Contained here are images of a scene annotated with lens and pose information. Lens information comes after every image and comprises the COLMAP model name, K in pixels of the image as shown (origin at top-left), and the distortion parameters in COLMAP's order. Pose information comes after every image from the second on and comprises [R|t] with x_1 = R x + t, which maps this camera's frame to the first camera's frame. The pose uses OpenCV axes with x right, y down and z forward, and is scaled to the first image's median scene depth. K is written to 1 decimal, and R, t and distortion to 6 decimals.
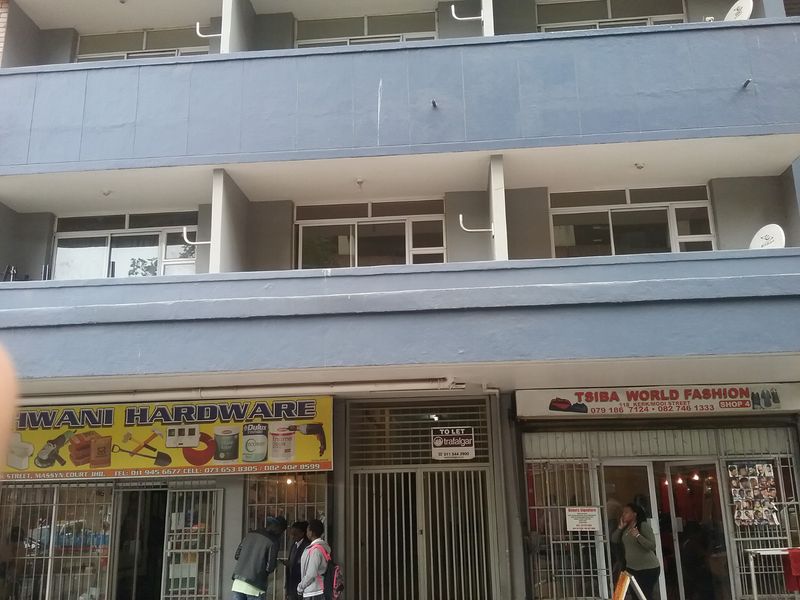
lens RADIAL K [[656.9, 0, 400.0], [0, 656.9, 300.0], [0, 0, 1]] dist [0.073957, -0.122148]
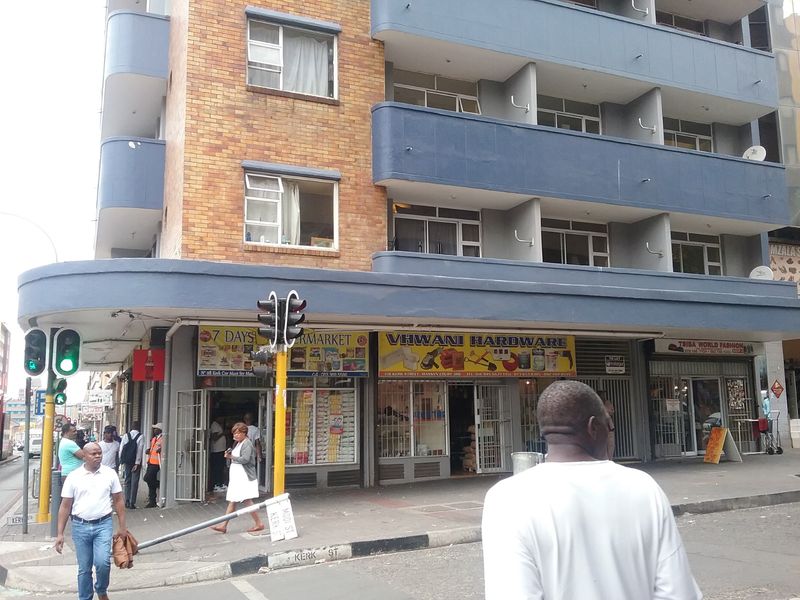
lens RADIAL K [[455.0, 0, 400.0], [0, 455.0, 300.0], [0, 0, 1]] dist [0.032442, -0.000471]
pose [[0.940507, 0.082937, 0.329497, -0.965278], [-0.106204, 0.992919, 0.053221, 0.034451], [-0.322750, -0.085049, 0.942655, -0.001378]]
